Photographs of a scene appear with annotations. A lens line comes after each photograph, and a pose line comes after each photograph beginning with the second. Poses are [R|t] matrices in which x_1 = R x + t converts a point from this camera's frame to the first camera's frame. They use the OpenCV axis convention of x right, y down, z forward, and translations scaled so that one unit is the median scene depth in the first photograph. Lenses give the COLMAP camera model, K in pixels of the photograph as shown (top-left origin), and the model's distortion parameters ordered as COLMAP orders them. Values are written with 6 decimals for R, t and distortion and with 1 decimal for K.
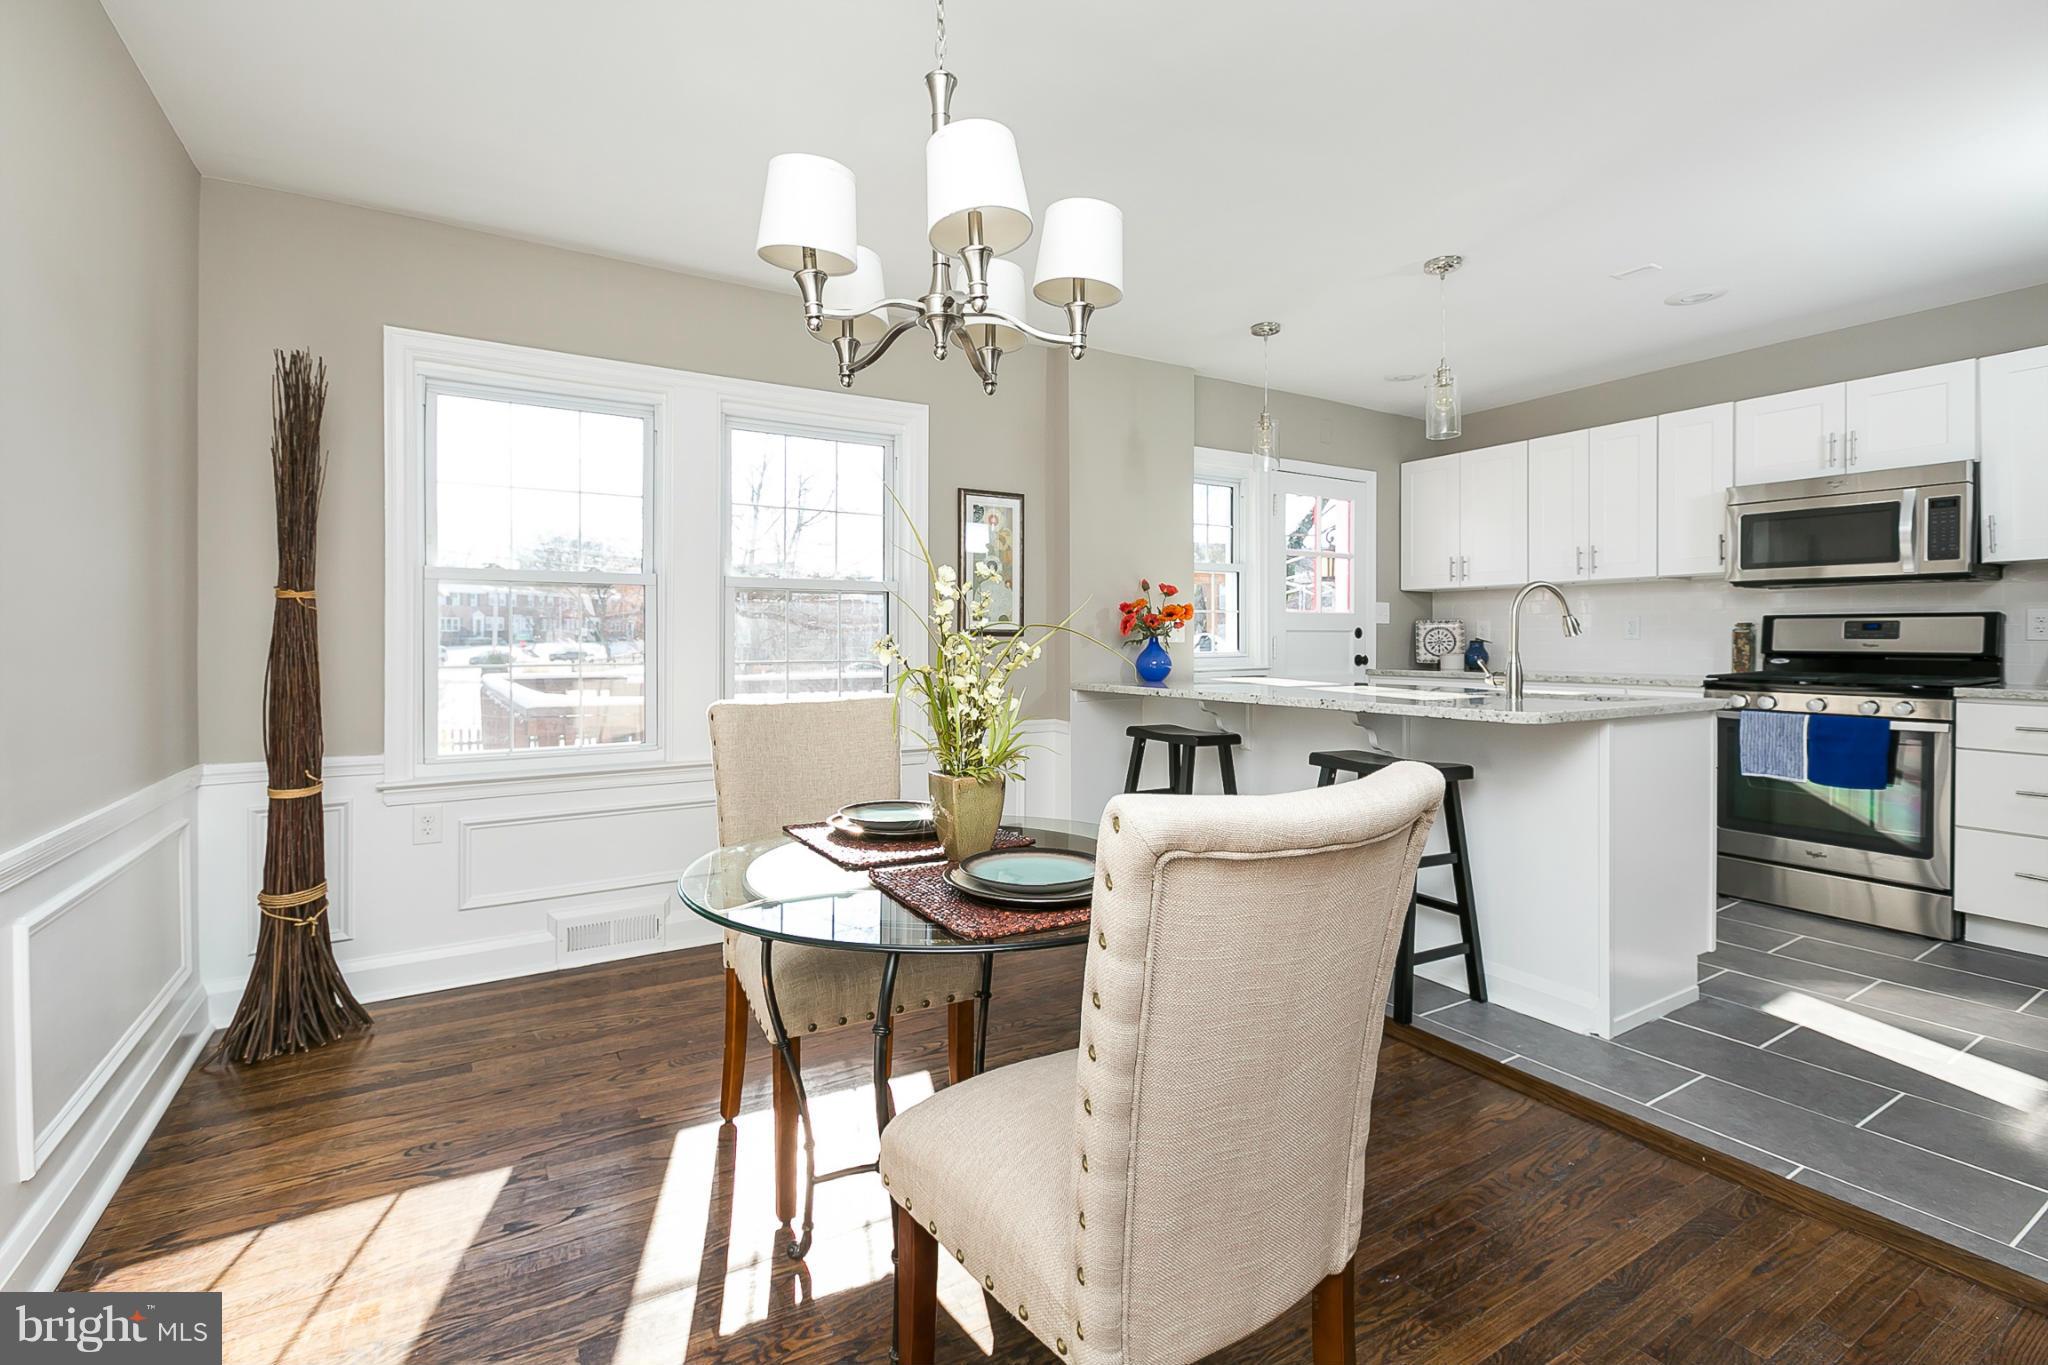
lens RADIAL K [[924.5, 0, 970.0], [0, 924.5, 641.4], [0, 0, 1]] dist [0.005057, 0.000843]
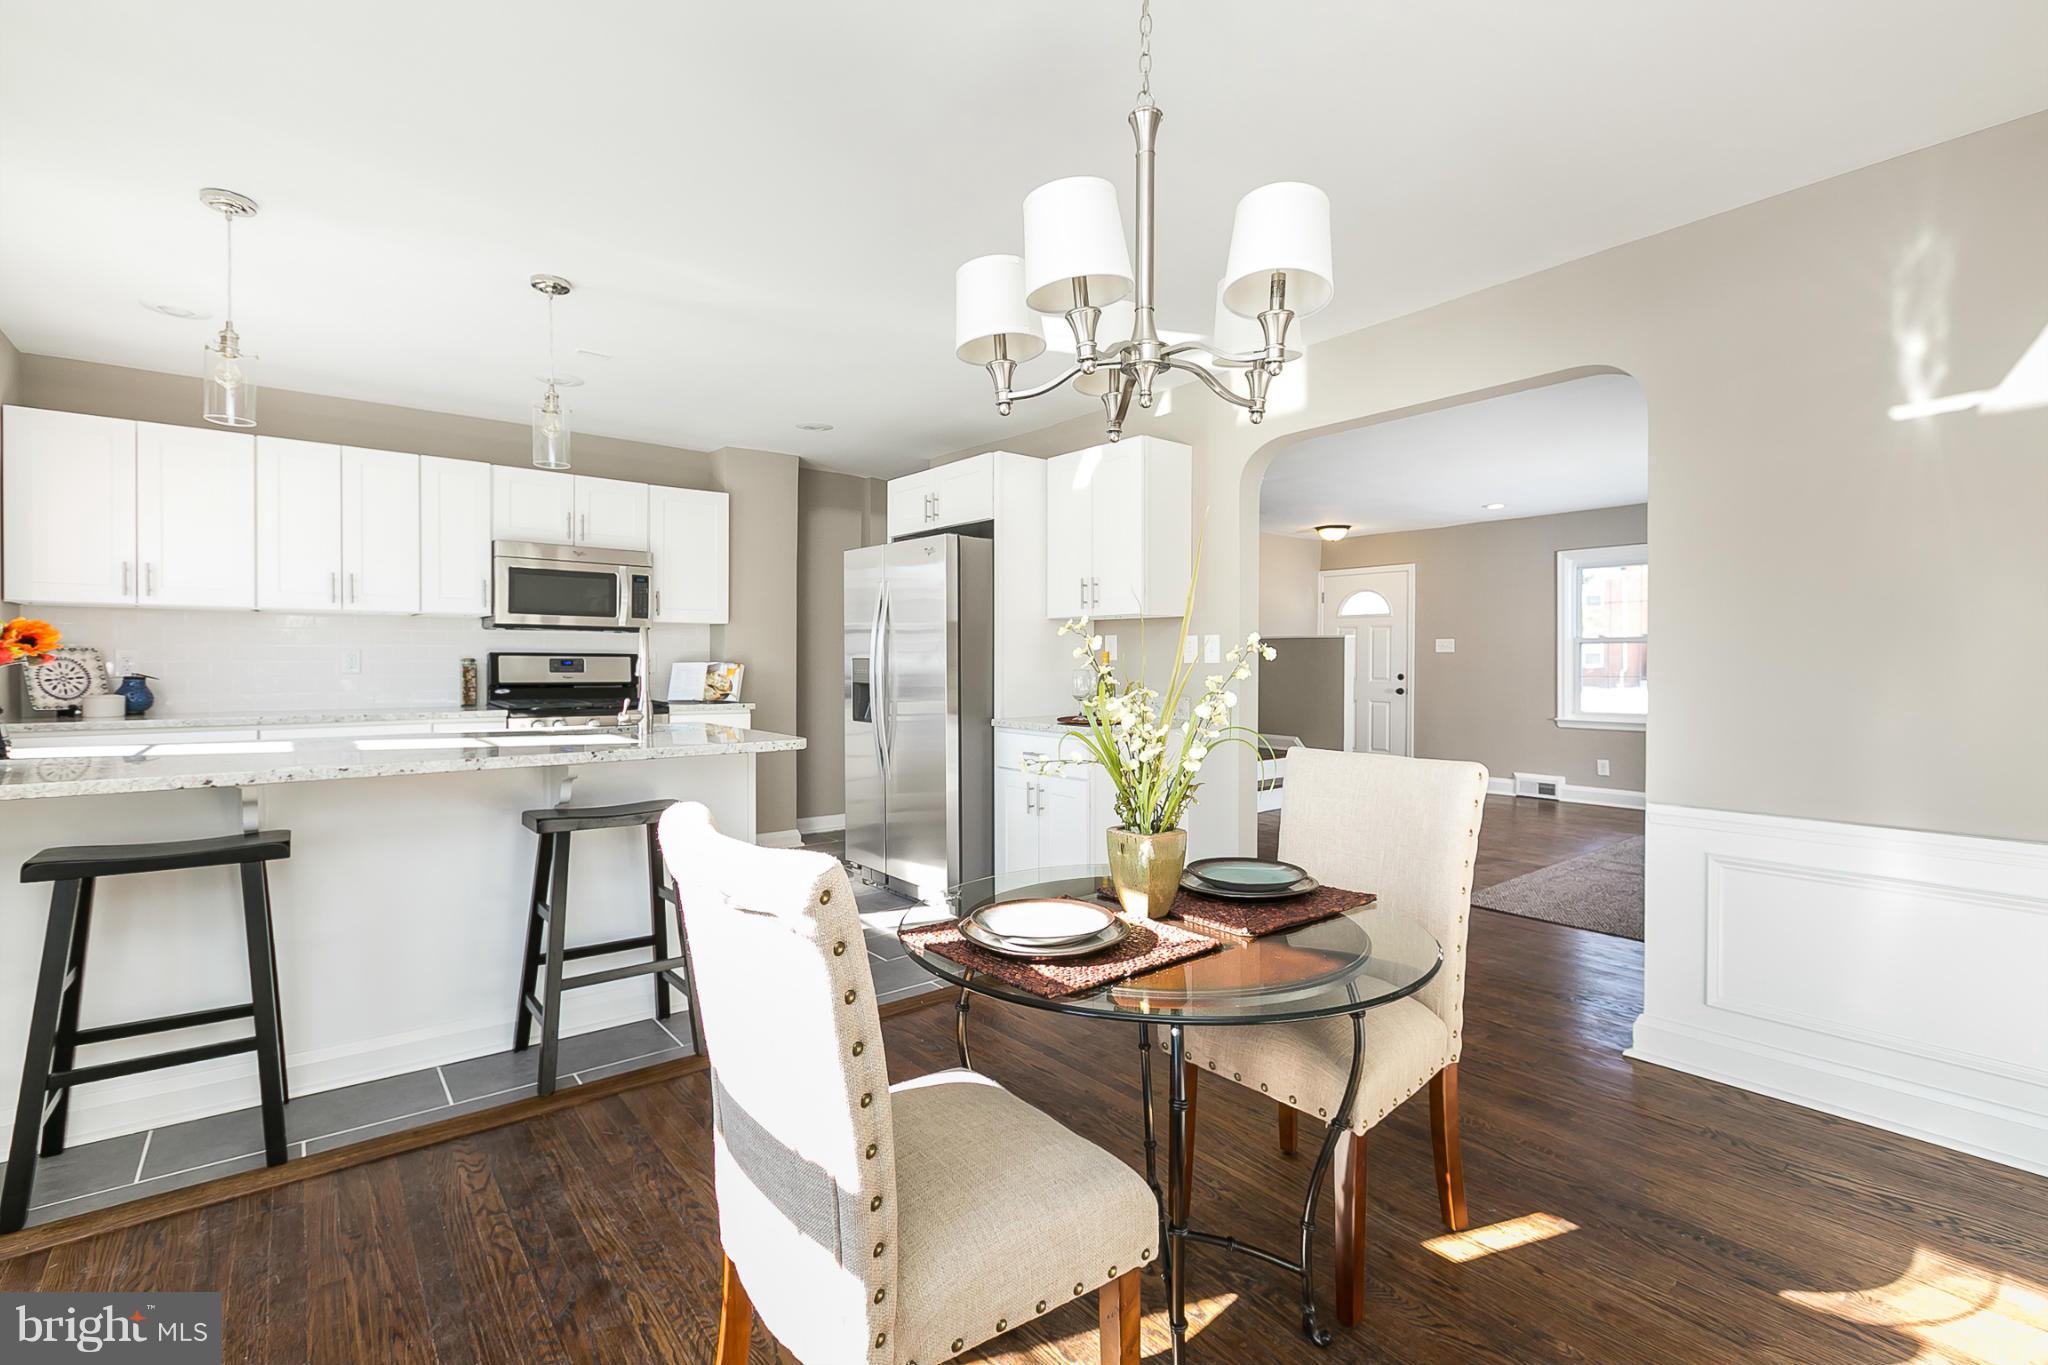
lens RADIAL K [[924.5, 0, 1019.9], [0, 924.5, 672.4], [0, 0, 1]] dist [0.005057, 0.000843]
pose [[-0.163419, -0.009074, 0.986515, -0.413611], [0.003048, 0.999948, 0.009703, -0.012736], [-0.986552, 0.004593, -0.163383, 0.559728]]
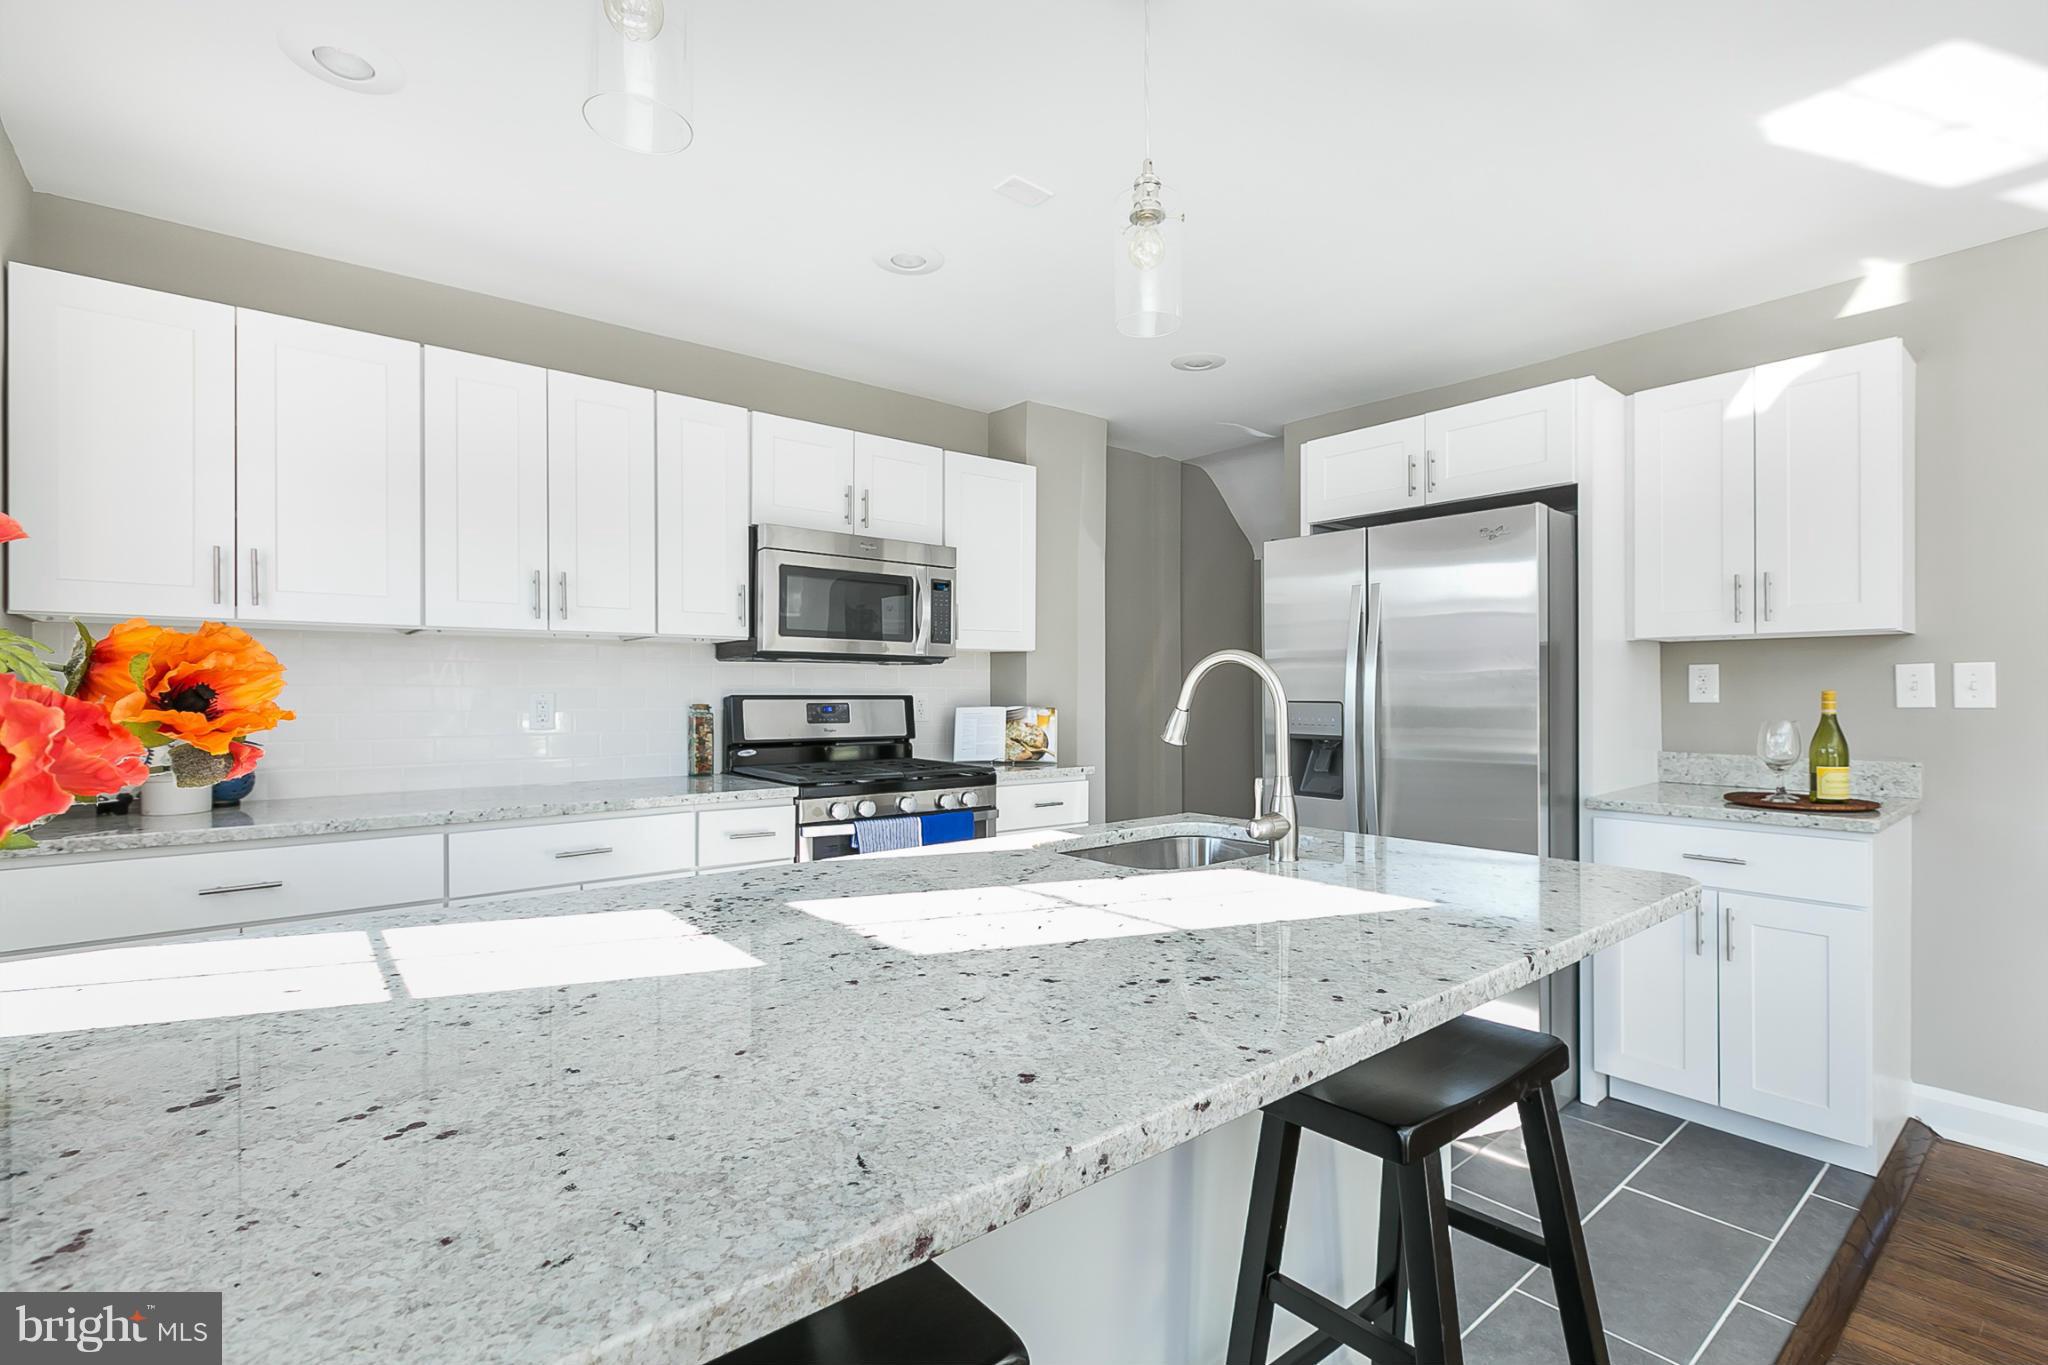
lens RADIAL K [[924.5, 0, 1010.2], [0, 924.5, 692.4], [0, 0, 1]] dist [0.005057, 0.000843]
pose [[-0.179153, 0.005236, 0.983807, 0.058346], [0.008215, 0.999959, -0.003826, -0.026535], [-0.983787, 0.007396, -0.179189, 0.950516]]
